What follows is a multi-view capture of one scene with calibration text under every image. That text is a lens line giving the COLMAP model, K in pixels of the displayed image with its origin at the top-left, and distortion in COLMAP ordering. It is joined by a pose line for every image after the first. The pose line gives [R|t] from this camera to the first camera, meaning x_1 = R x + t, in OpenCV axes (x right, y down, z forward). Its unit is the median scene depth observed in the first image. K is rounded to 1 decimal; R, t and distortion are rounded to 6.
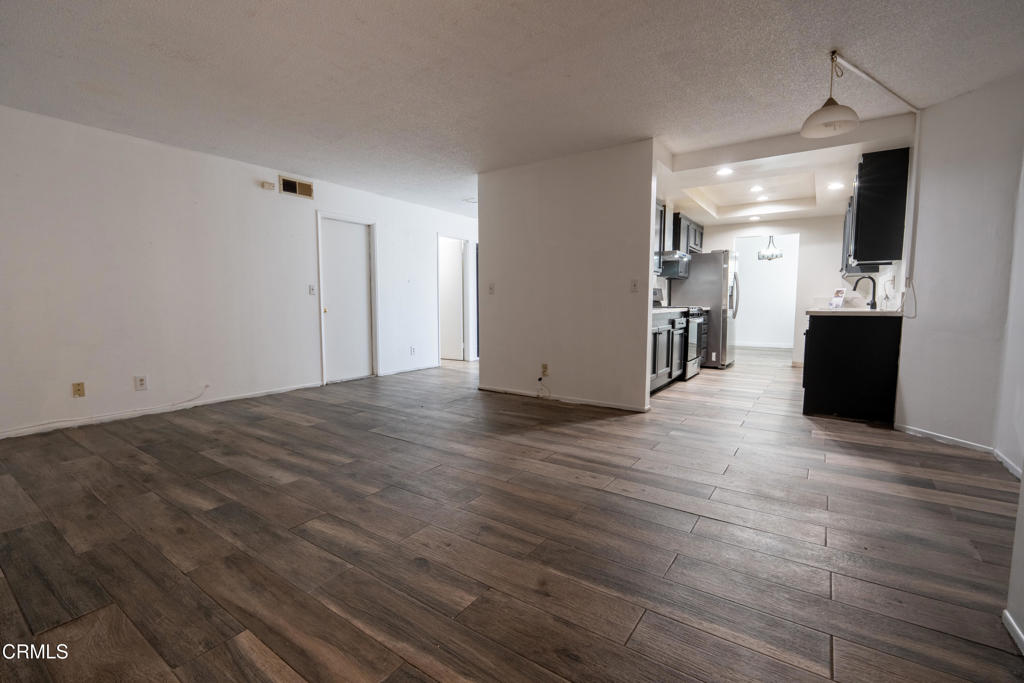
lens RADIAL K [[452.4, 0, 509.4], [0, 452.4, 340.9], [0, 0, 1]] dist [-0.010474, 0.000264]
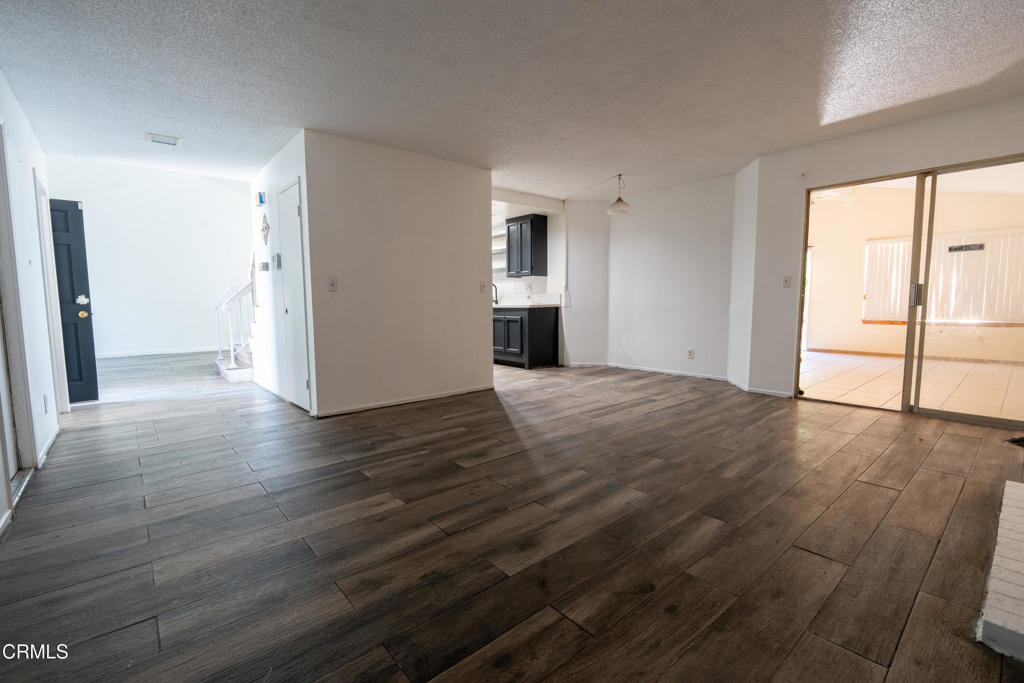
lens RADIAL K [[452.4, 0, 509.4], [0, 452.4, 340.9], [0, 0, 1]] dist [-0.010474, 0.000264]
pose [[0.251175, -0.090383, 0.963713, -1.263393], [0.093366, 0.993251, 0.068819, -0.076781], [-0.963428, 0.072692, 0.257918, 0.887592]]
